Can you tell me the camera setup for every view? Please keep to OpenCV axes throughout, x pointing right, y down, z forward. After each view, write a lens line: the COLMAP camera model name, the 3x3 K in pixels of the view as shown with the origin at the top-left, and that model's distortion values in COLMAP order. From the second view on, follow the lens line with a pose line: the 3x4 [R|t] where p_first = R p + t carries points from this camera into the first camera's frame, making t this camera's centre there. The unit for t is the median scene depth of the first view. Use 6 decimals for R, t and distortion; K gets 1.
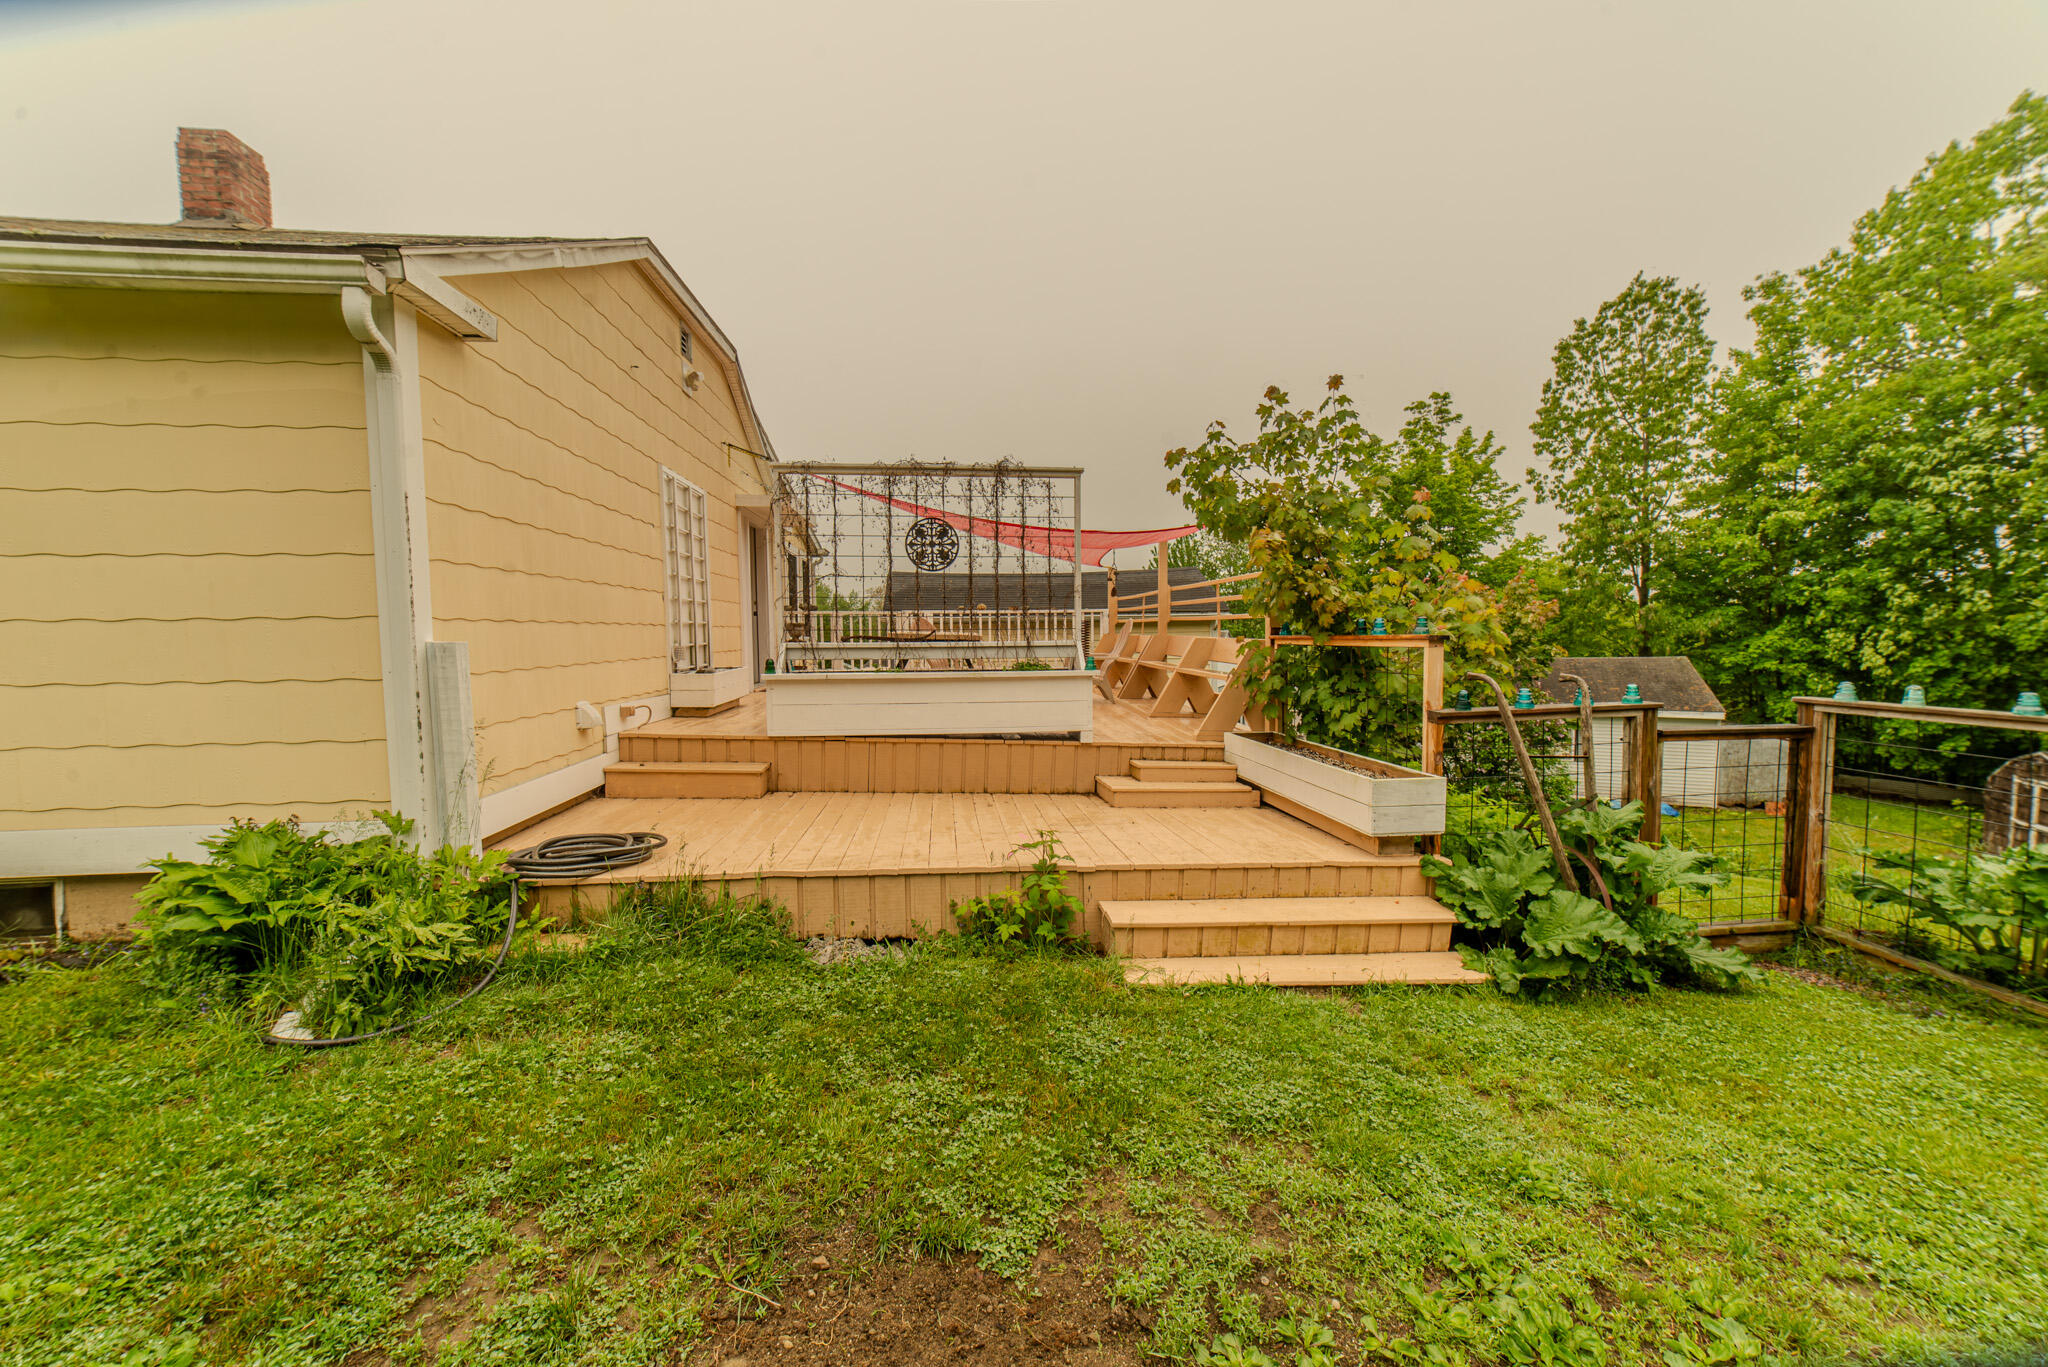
lens RADIAL K [[784.4, 0, 1005.1], [0, 784.4, 677.1], [0, 0, 1]] dist [-0.001536, 0.001290]
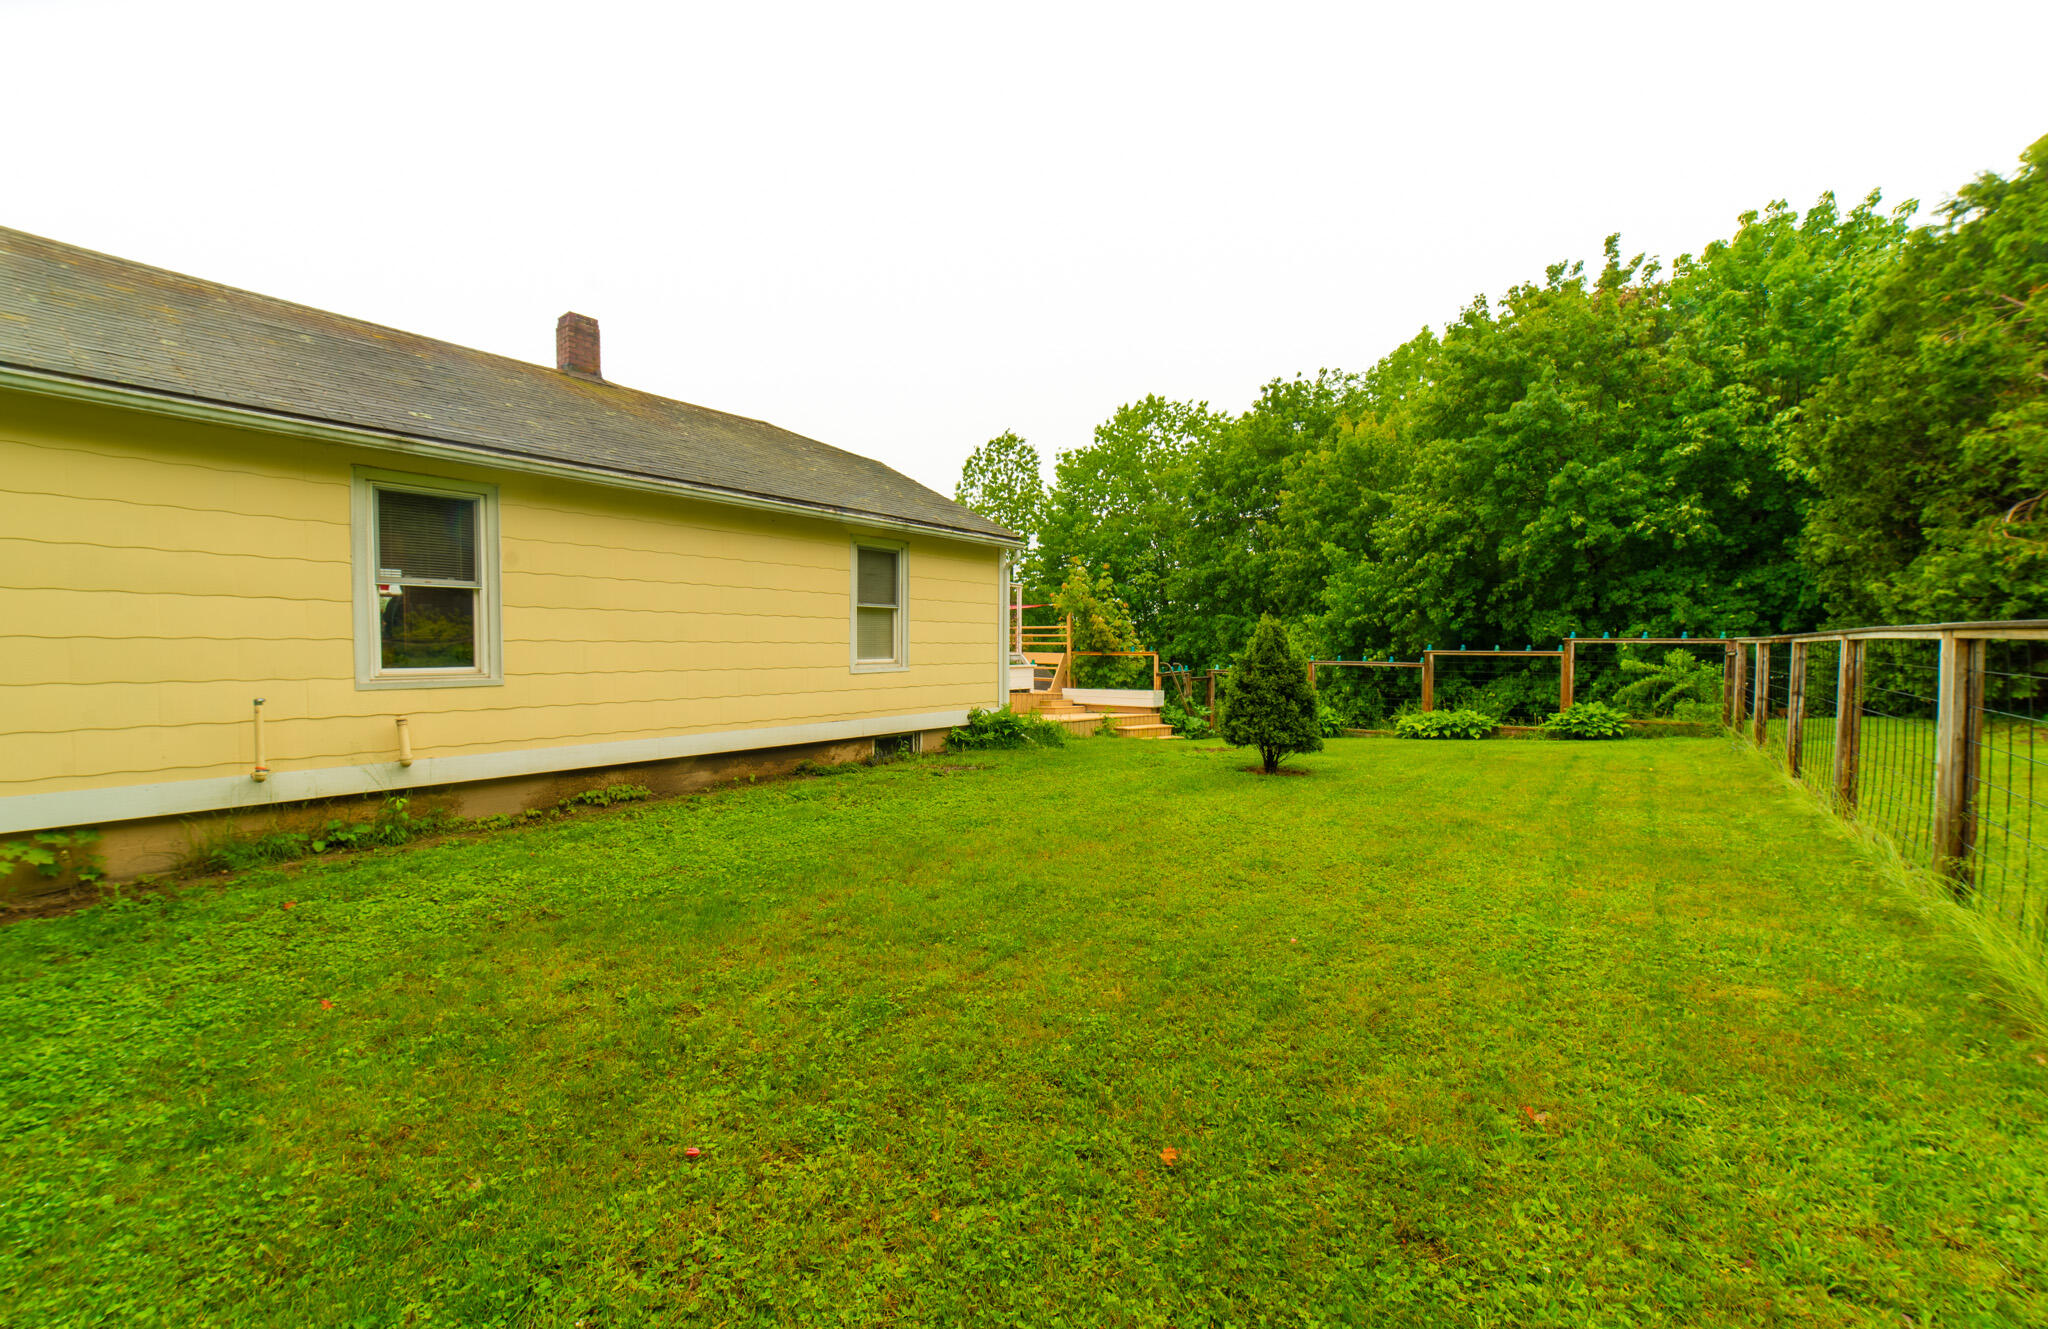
lens RADIAL K [[791.7, 0, 1040.7], [0, 791.7, 654.3], [0, 0, 1]] dist [-0.010673, -0.000284]
pose [[0.683466, 0.005900, 0.729958, -2.515822], [0.027299, 0.999061, -0.033636, 0.065992], [-0.729471, 0.042916, 0.682664, -1.110423]]
